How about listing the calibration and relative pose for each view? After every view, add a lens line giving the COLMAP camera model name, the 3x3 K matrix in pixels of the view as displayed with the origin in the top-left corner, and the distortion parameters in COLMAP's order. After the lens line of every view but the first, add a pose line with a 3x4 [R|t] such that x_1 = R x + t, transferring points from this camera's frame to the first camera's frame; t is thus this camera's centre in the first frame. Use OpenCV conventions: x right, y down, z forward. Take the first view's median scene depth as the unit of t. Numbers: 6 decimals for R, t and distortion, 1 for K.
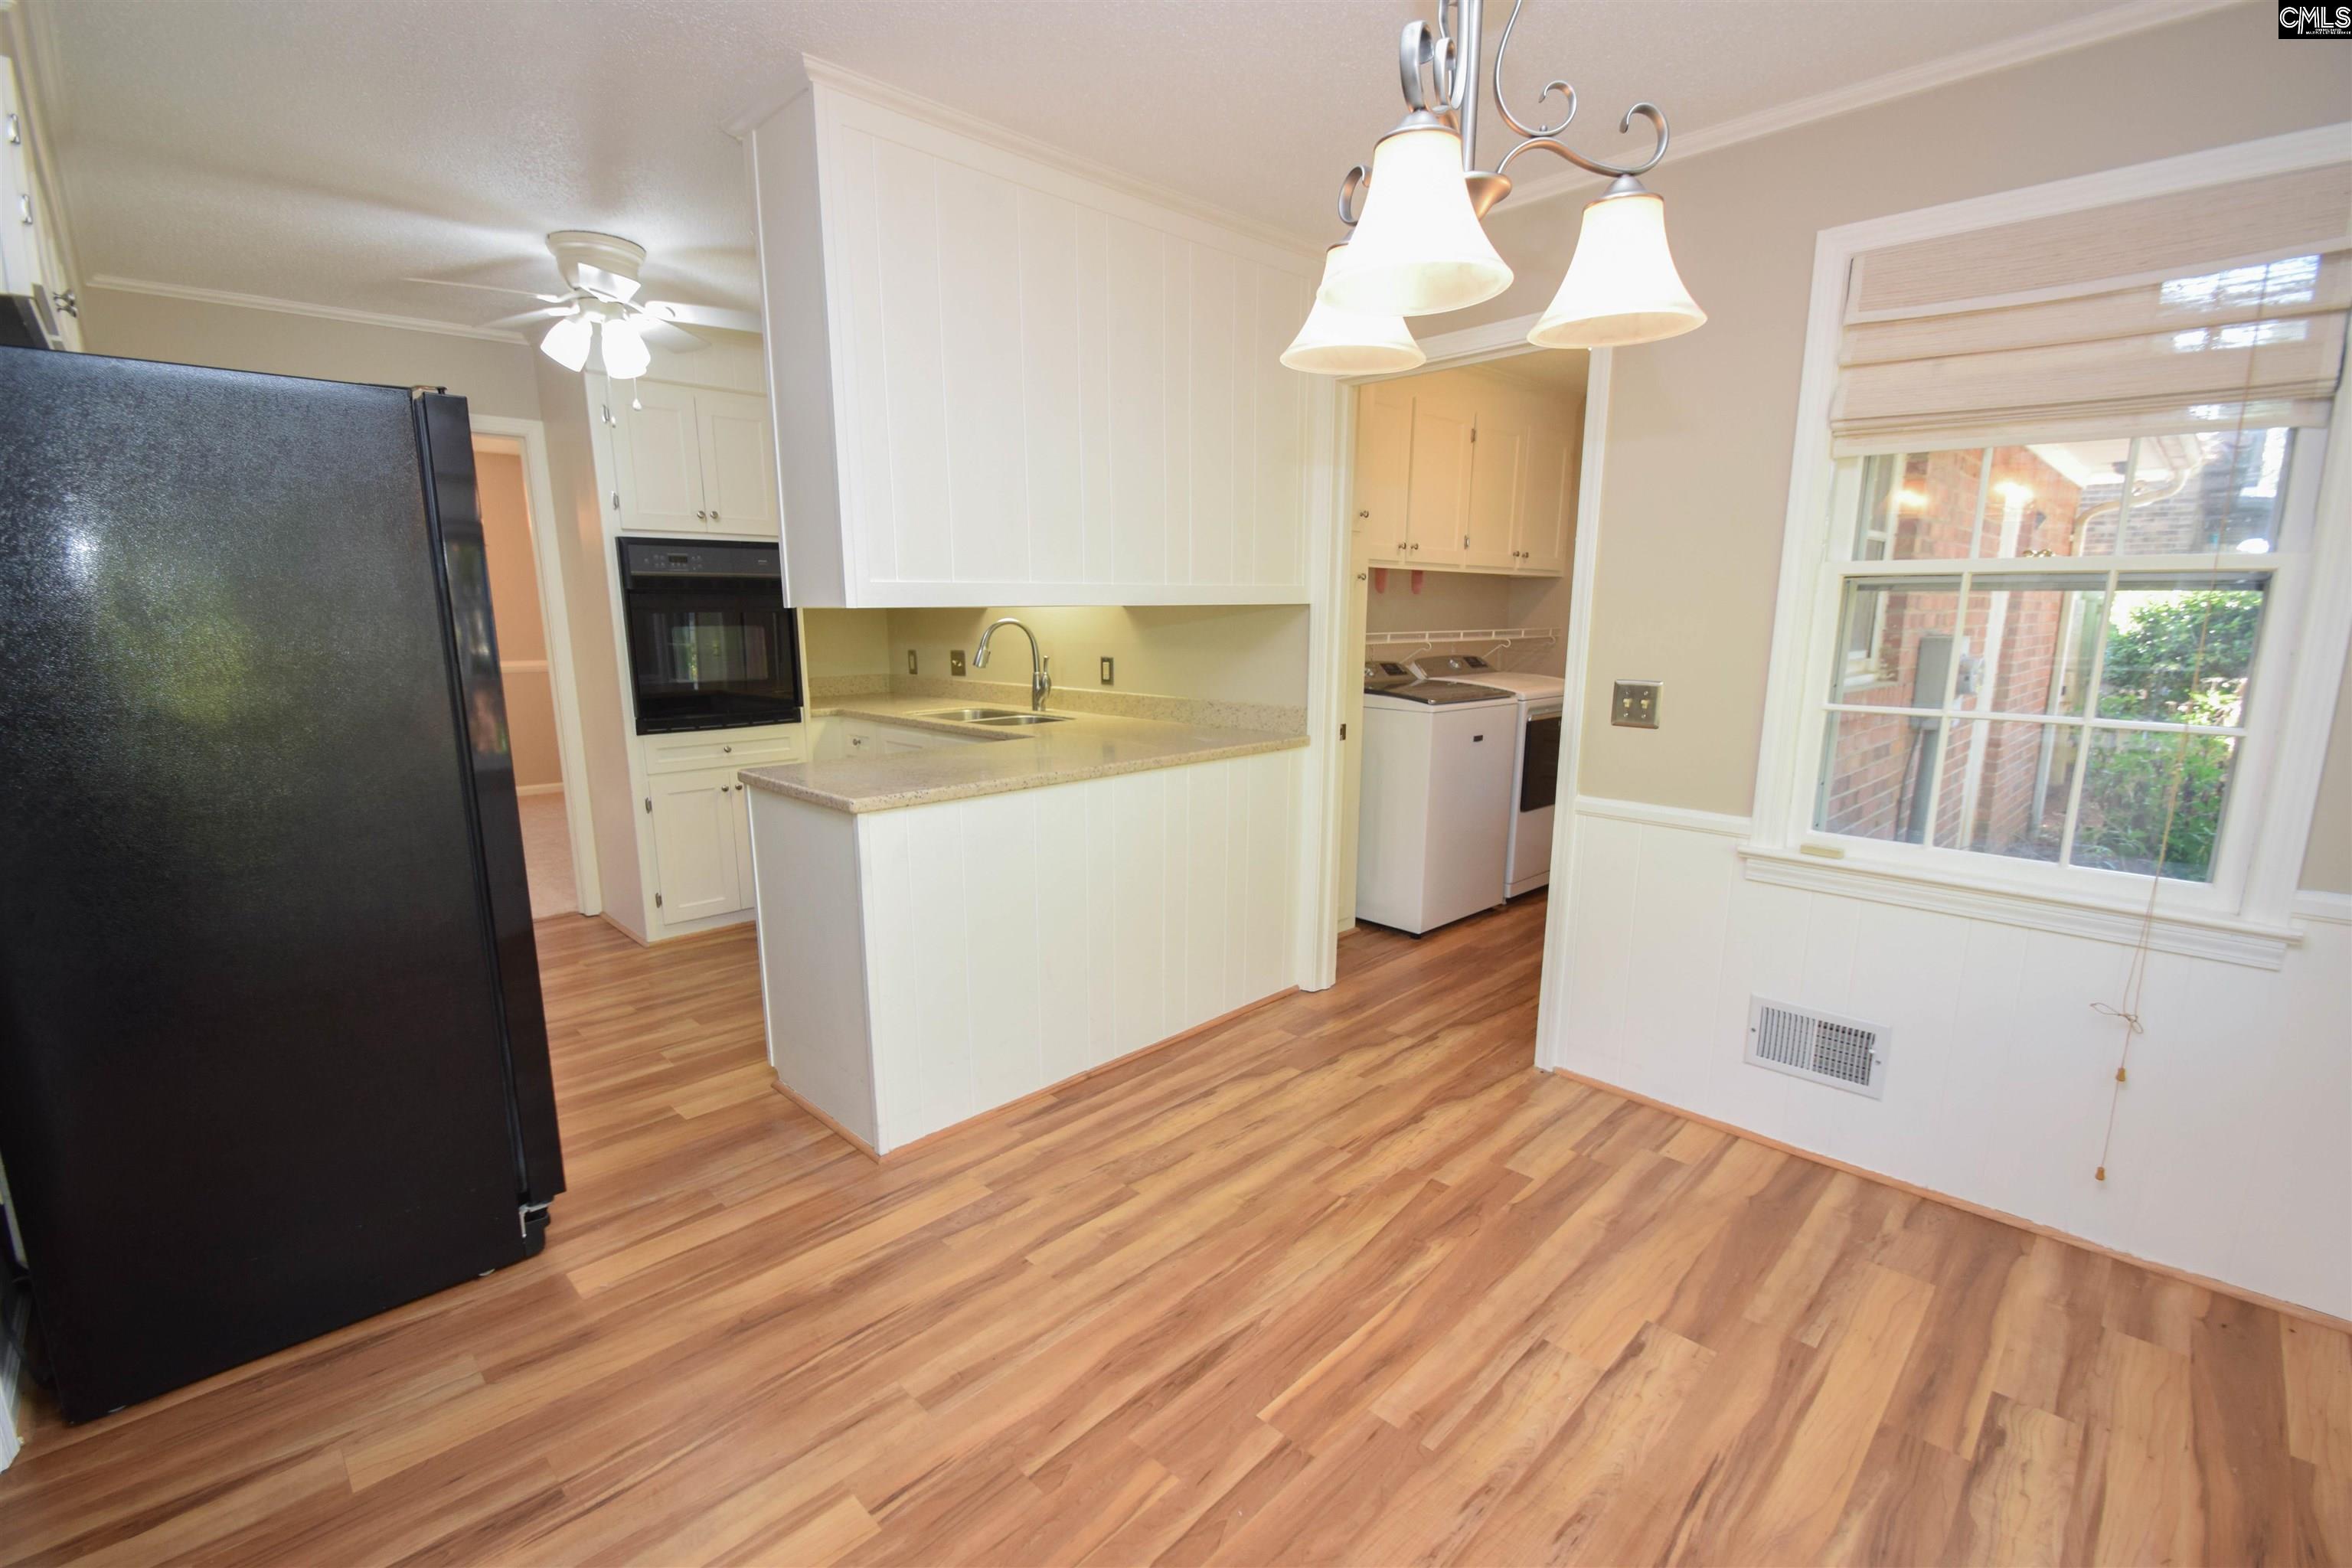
lens RADIAL K [[1064.8, 0, 1156.4], [0, 1064.8, 817.5], [0, 0, 1]] dist [-0.001944, -0.000547]
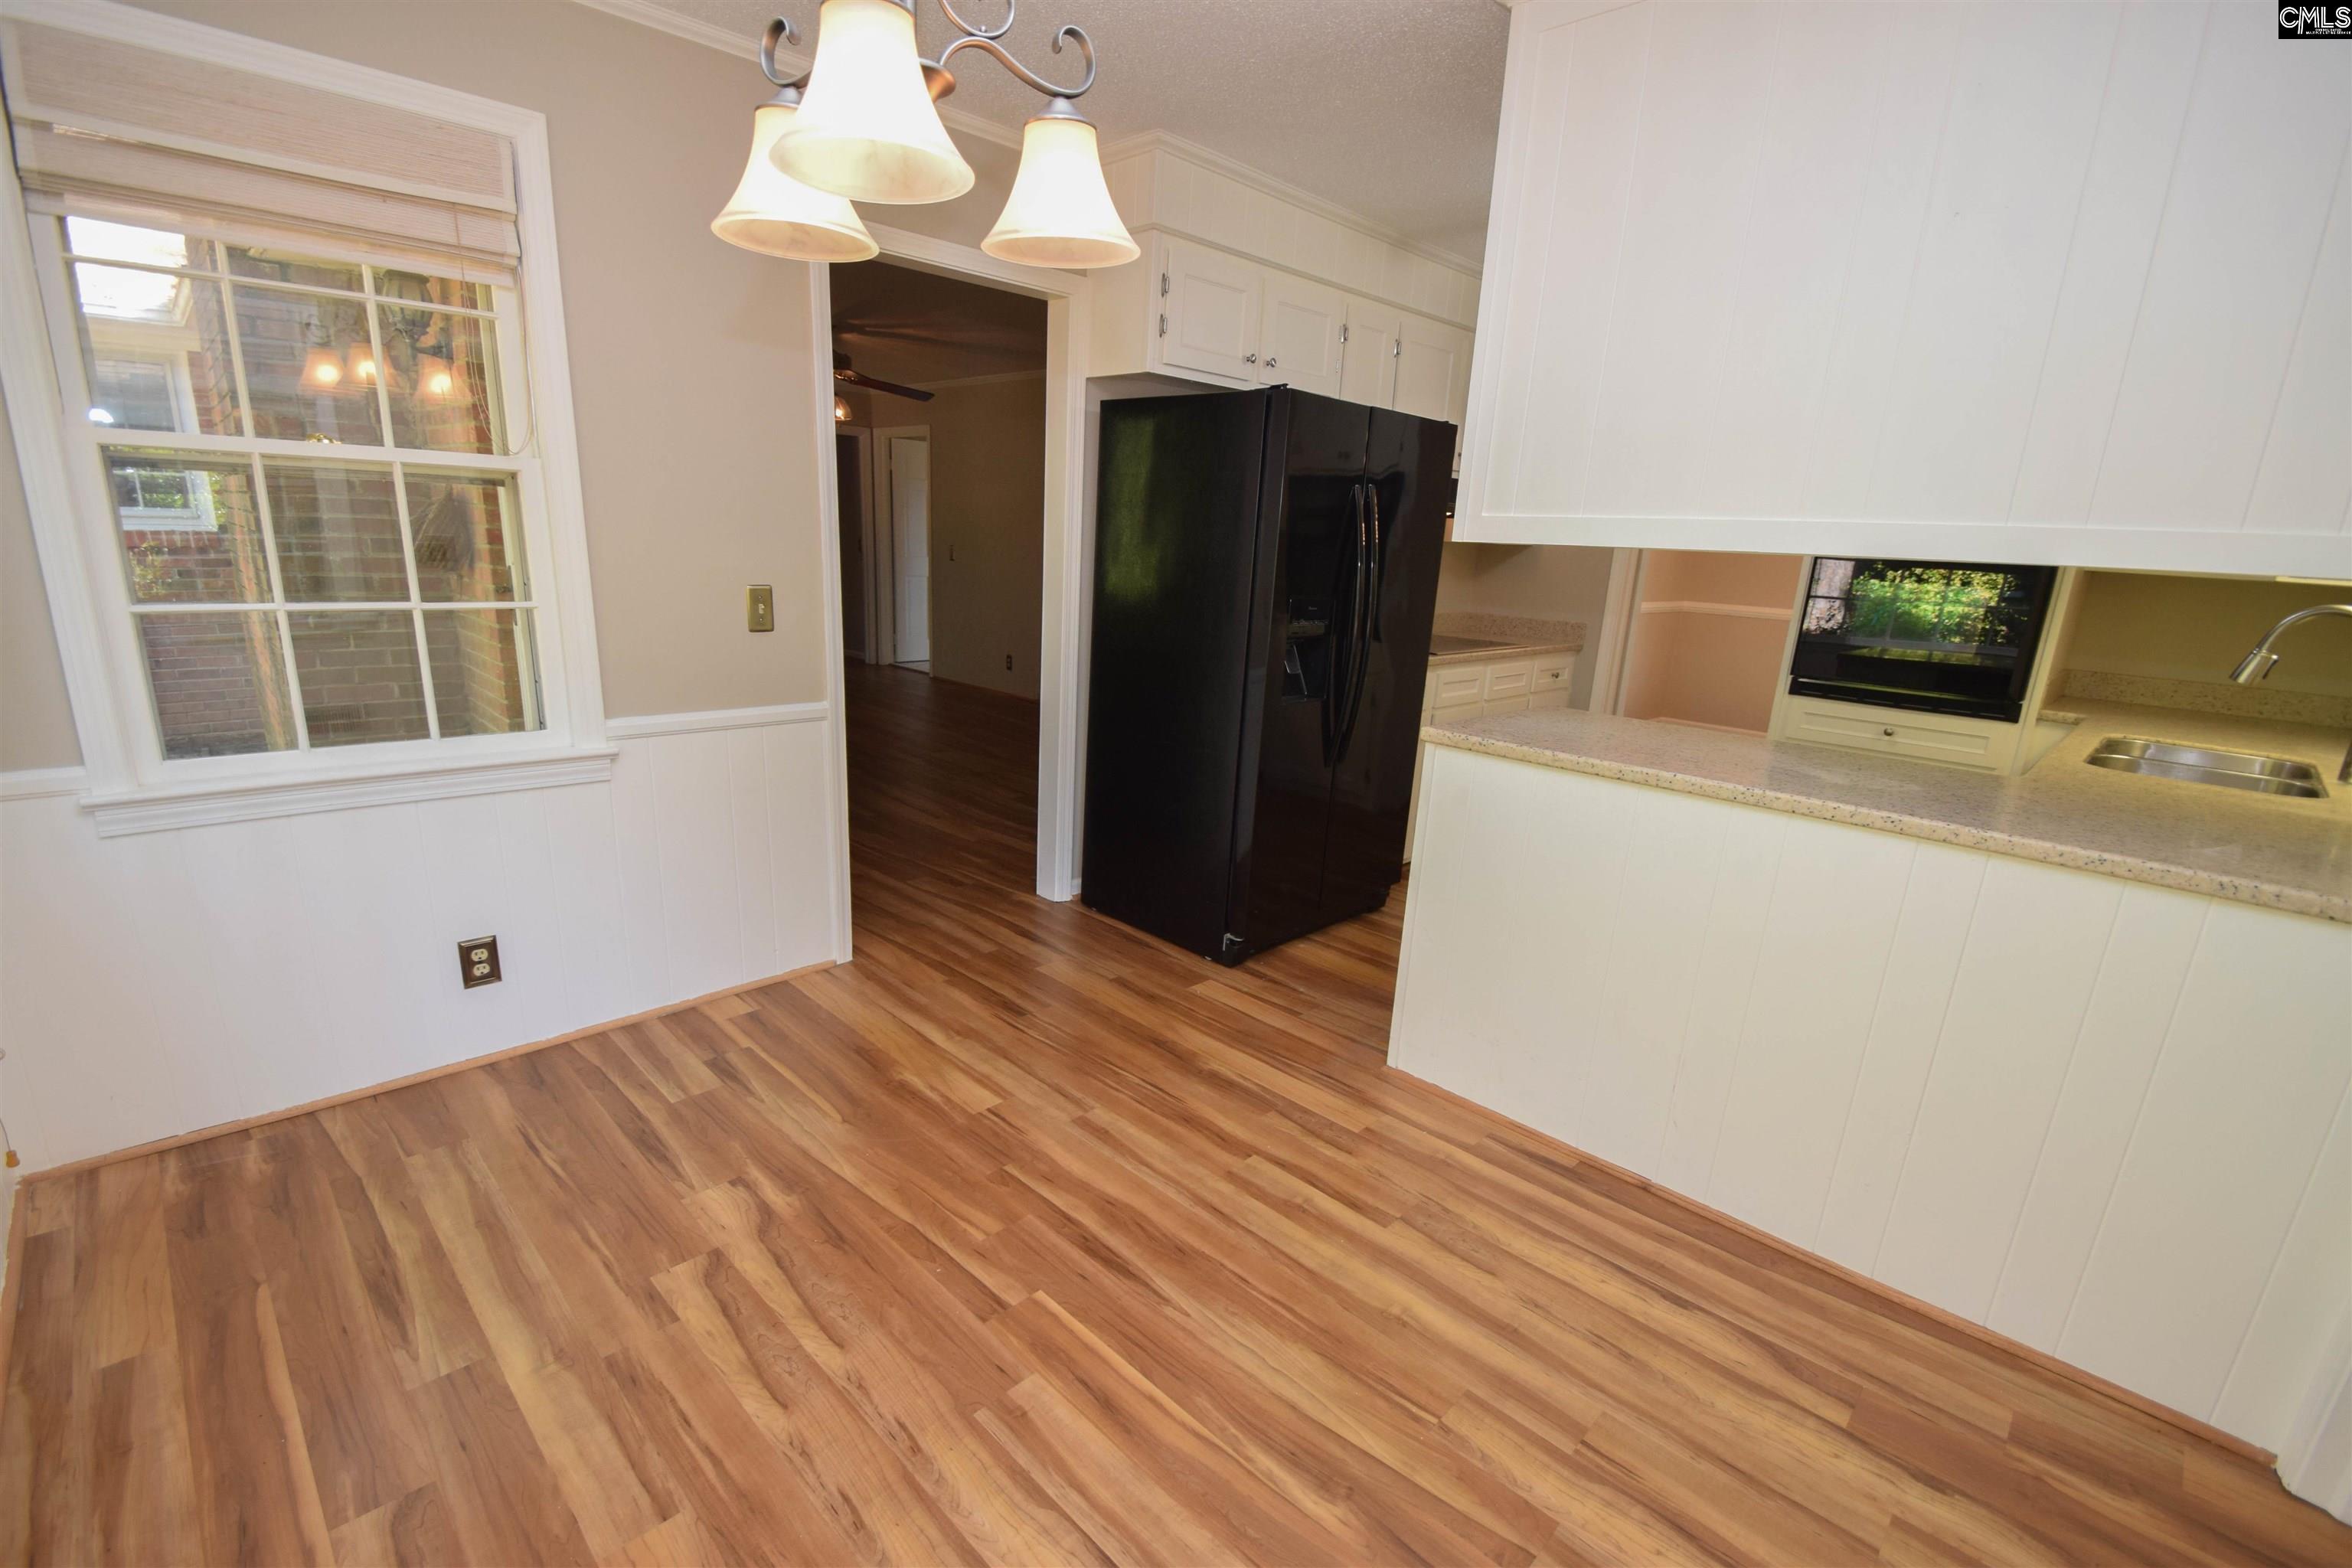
lens RADIAL K [[1064.8, 0, 1156.4], [0, 1064.8, 817.5], [0, 0, 1]] dist [-0.001944, -0.000547]
pose [[-0.025577, 0.259117, -0.965507, 0.842774], [-0.235752, 0.937018, 0.257716, -0.158331], [0.971477, 0.234212, 0.037121, 0.808203]]
